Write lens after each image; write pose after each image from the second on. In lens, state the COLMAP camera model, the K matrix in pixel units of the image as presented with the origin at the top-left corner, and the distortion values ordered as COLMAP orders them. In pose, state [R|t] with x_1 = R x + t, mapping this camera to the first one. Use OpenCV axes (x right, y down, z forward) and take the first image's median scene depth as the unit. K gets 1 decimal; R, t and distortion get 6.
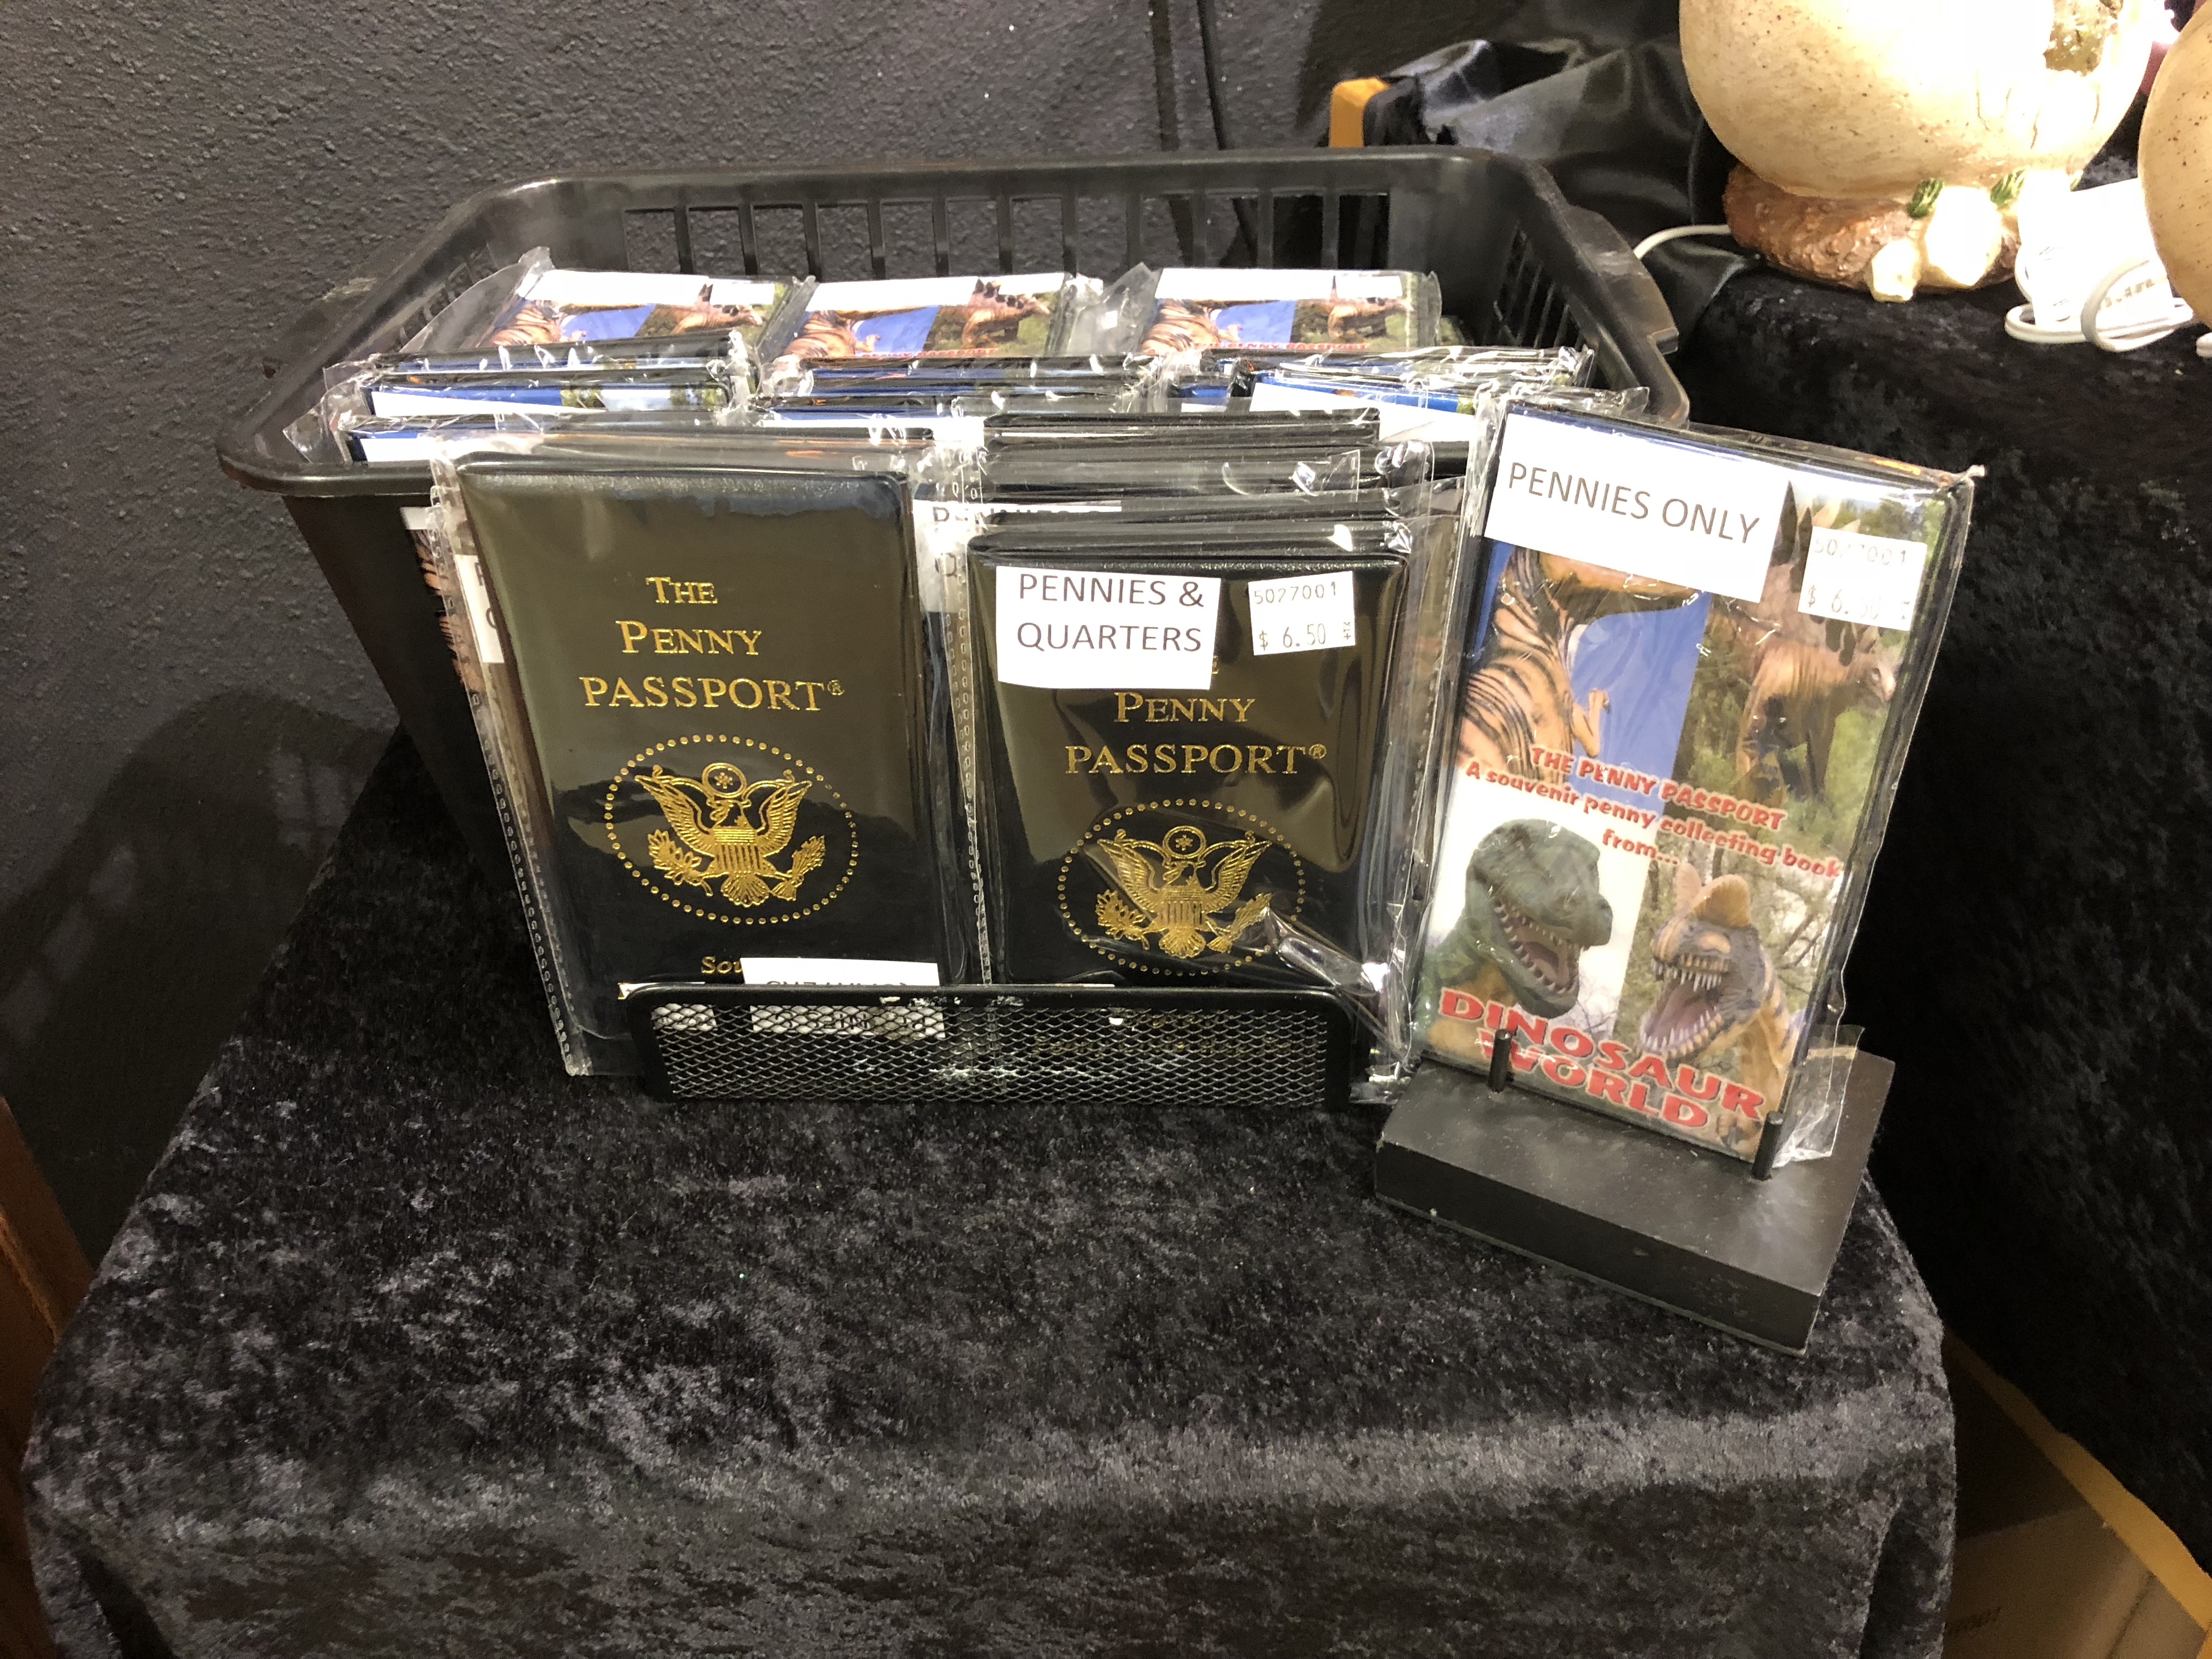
lens RADIAL K [[1852.2, 0, 1106.7], [0, 1852.2, 828.7], [0, 0, 1]] dist [0.025777, -0.004403]
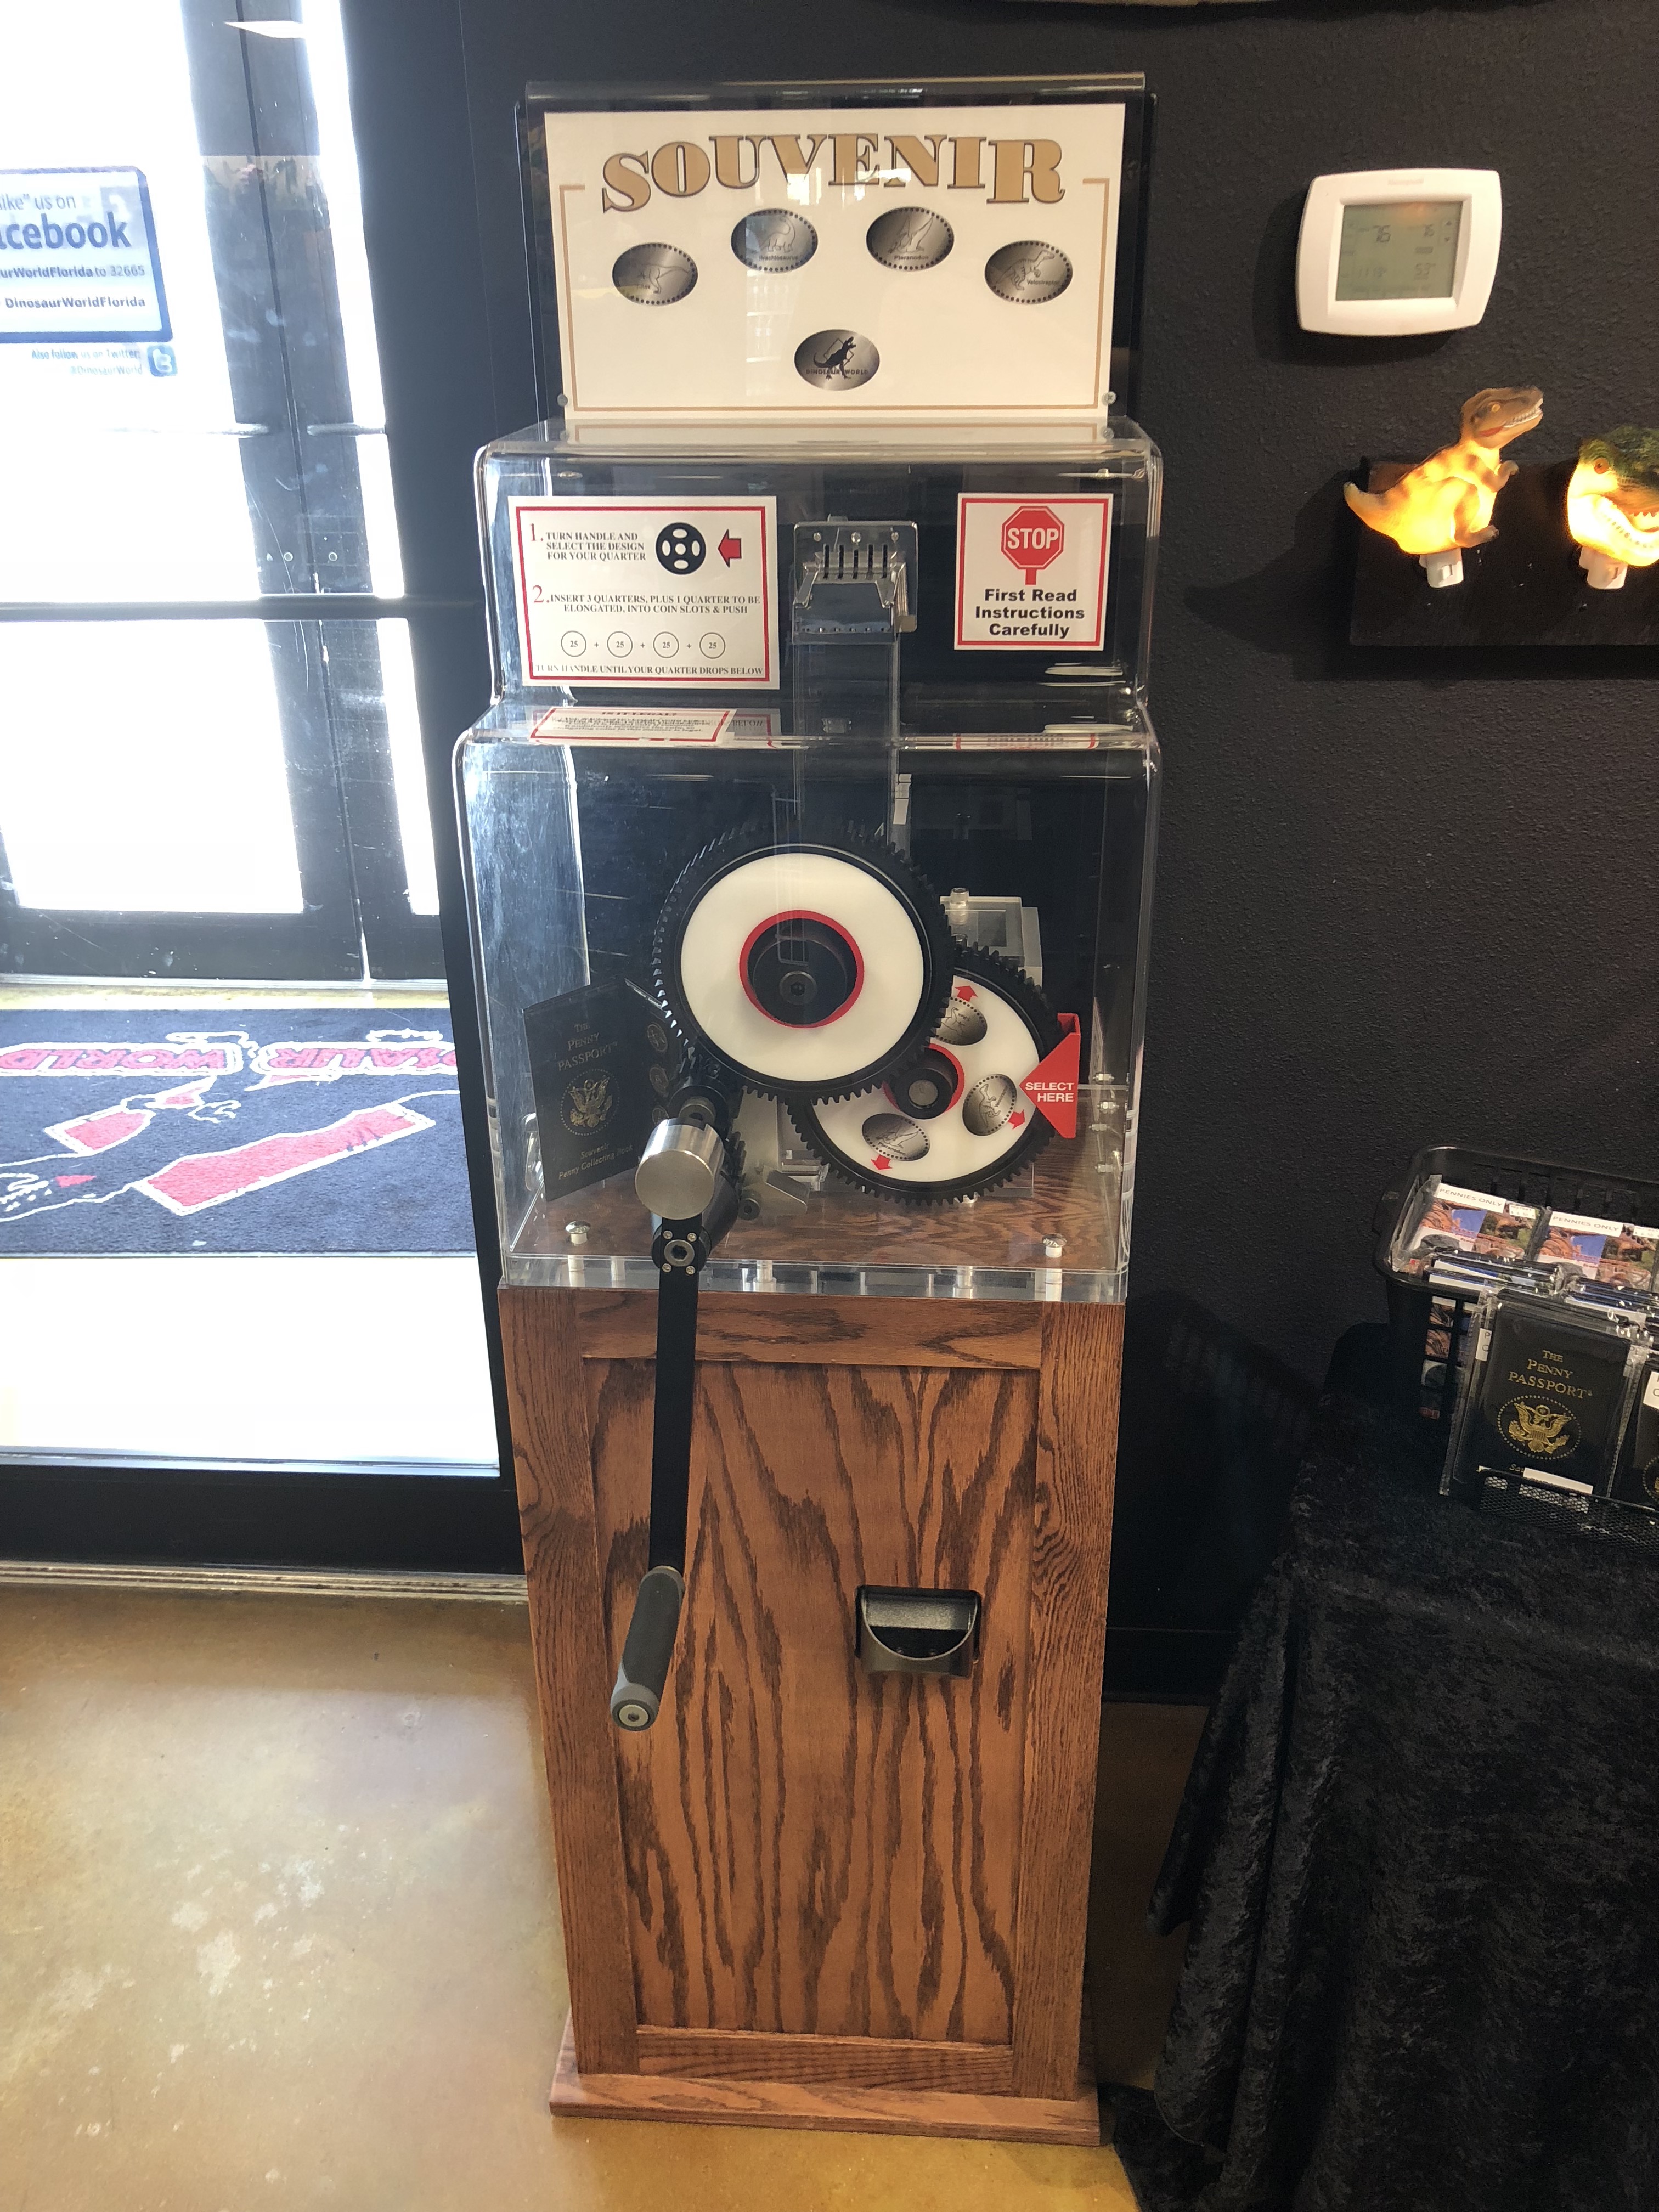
lens RADIAL K [[1852.2, 0, 829.7], [0, 1852.2, 1108.3], [0, 0, 1]] dist [0.025777, -0.004403]
pose [[0.918656, 0.192712, -0.344866, -0.304607], [-0.245001, 0.962718, -0.114666, 0.131141], [0.309911, 0.189832, 0.931622, -2.318198]]
